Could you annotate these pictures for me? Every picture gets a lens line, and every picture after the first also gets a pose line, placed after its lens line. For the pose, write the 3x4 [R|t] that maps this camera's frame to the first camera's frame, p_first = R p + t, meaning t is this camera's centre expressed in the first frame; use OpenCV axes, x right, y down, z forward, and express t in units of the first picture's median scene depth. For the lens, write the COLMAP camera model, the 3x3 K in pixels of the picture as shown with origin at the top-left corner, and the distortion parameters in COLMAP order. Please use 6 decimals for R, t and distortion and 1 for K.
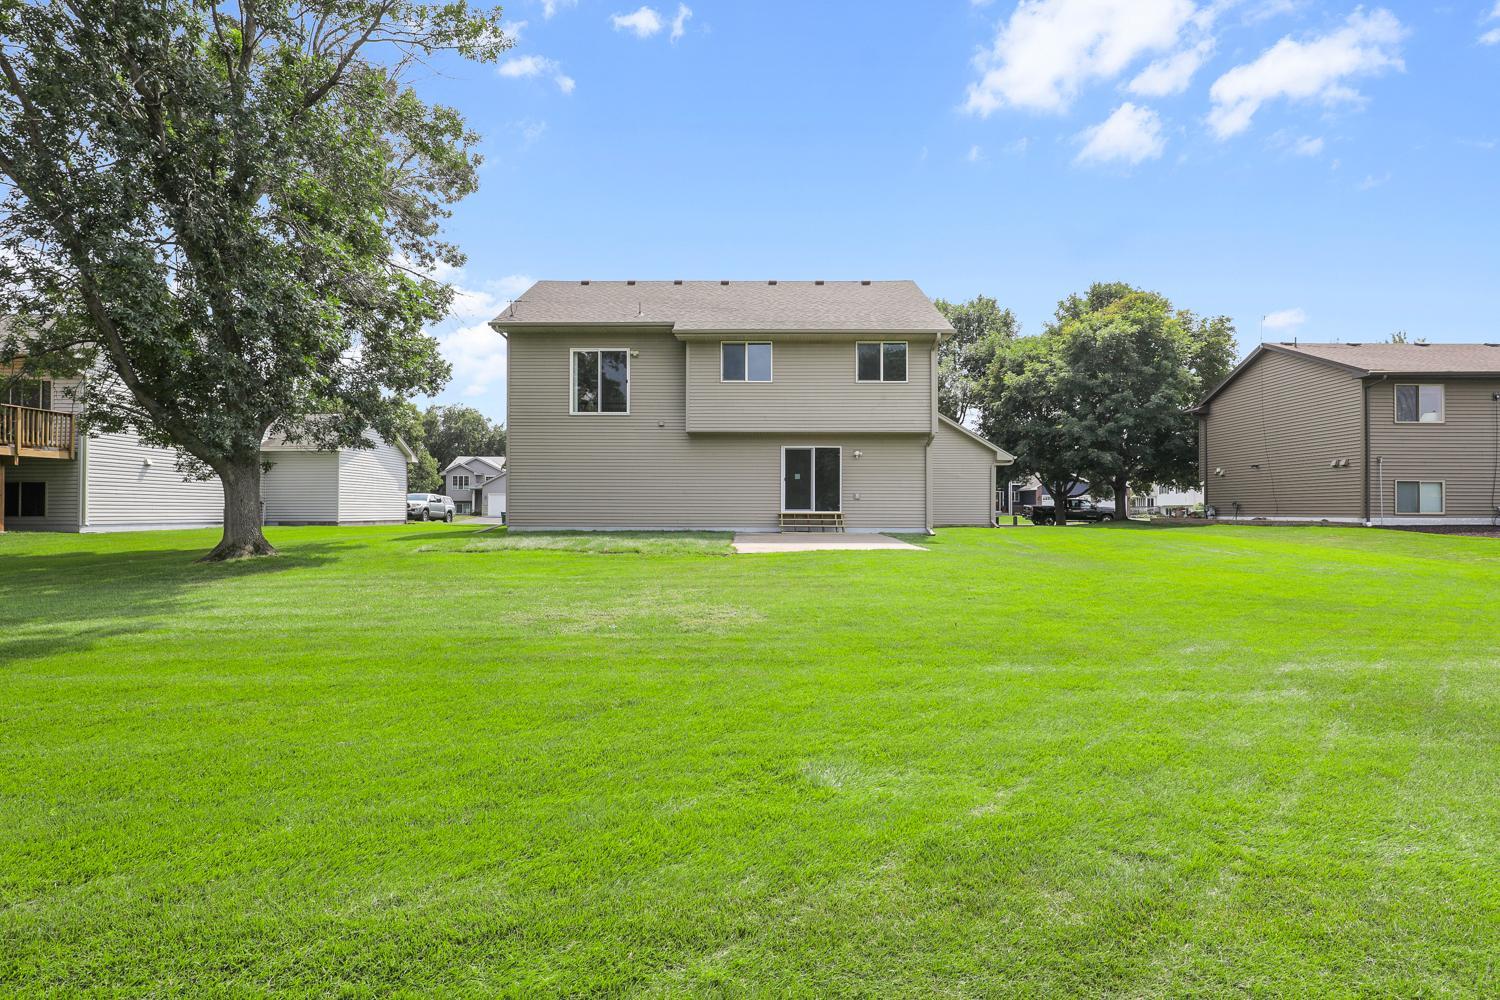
lens RADIAL K [[725.4, 0, 750.0], [0, 725.4, 500.0], [0, 0, 1]] dist [0.001147, 0.000201]
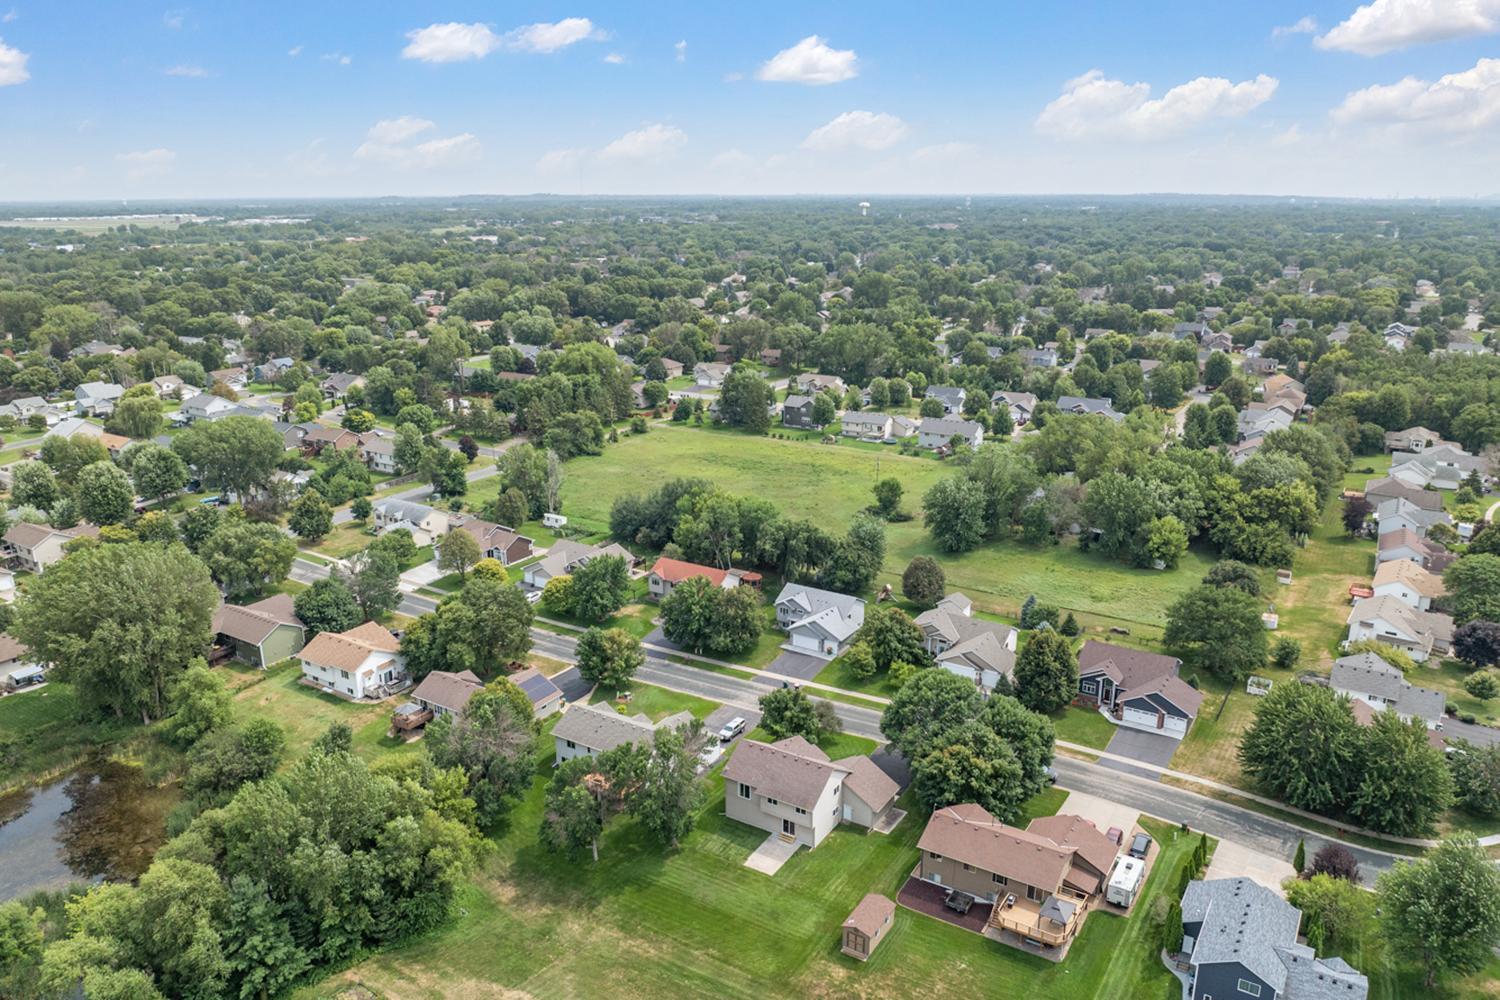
lens RADIAL K [[1064.5, 0, 750.0], [0, 1064.5, 500.0], [0, 0, 1]] dist [-0.036791, 0.003280]
pose [[0.849896, 0.139082, -0.508265, 2.642470], [0.024828, 0.952899, 0.302268, -3.546183], [0.526366, -0.269516, 0.806412, -3.374319]]
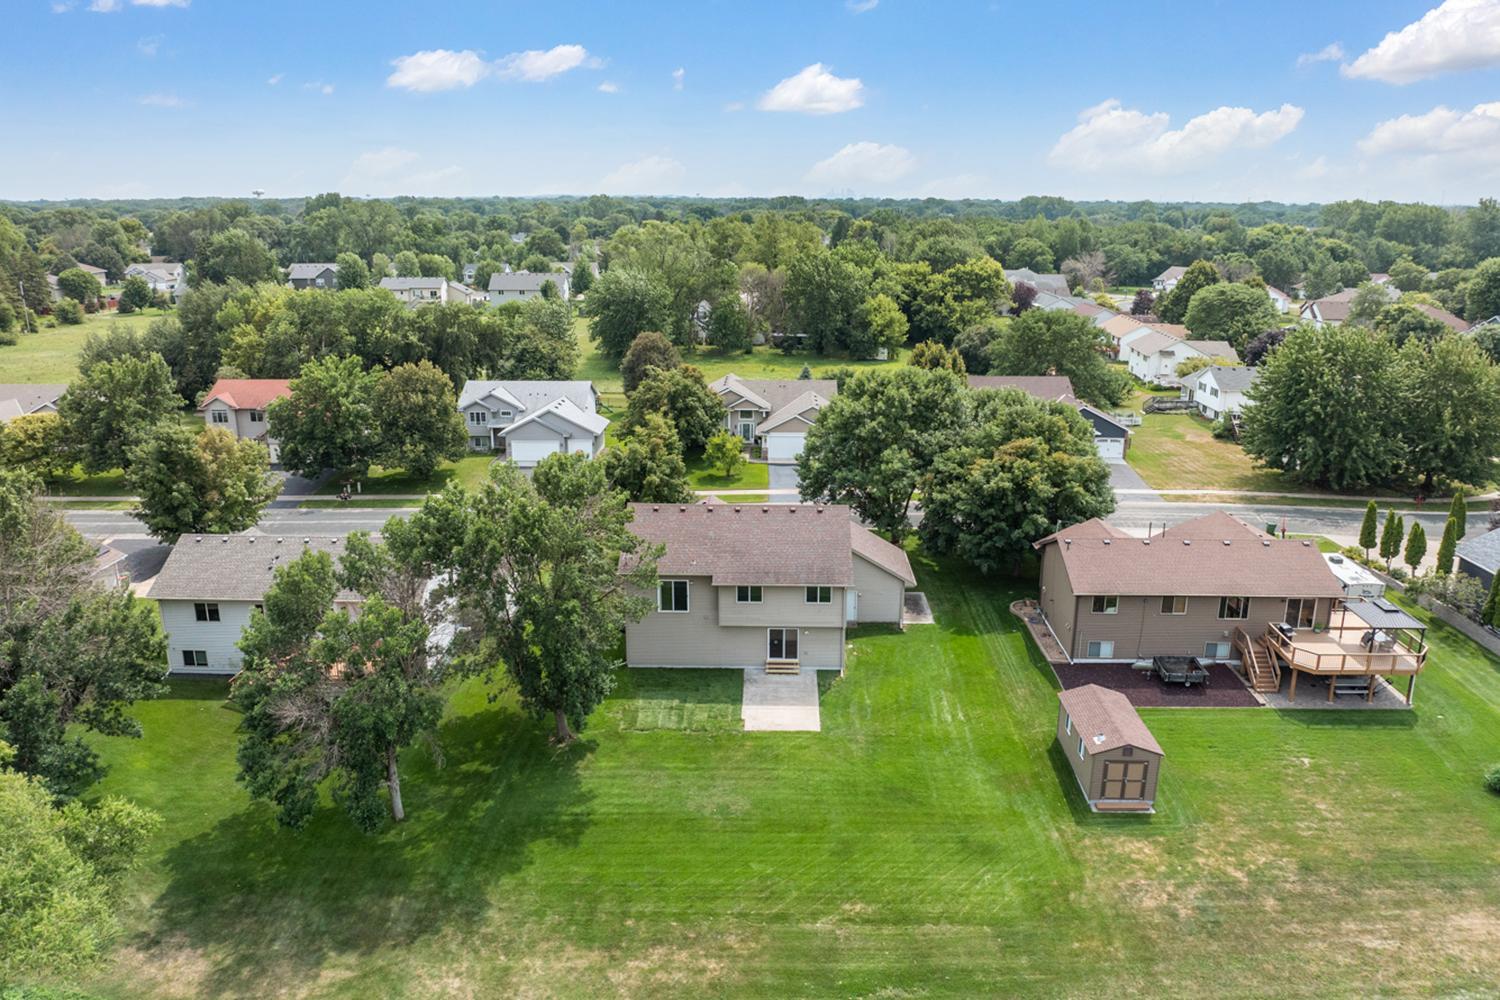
lens RADIAL K [[1064.5, 0, 750.0], [0, 1064.5, 500.0], [0, 0, 1]] dist [-0.036791, 0.003280]
pose [[0.999869, -0.000517, -0.016155, 0.042767], [0.005391, 0.952919, 0.303176, -1.263376], [0.015238, -0.303223, 0.952798, -1.599413]]
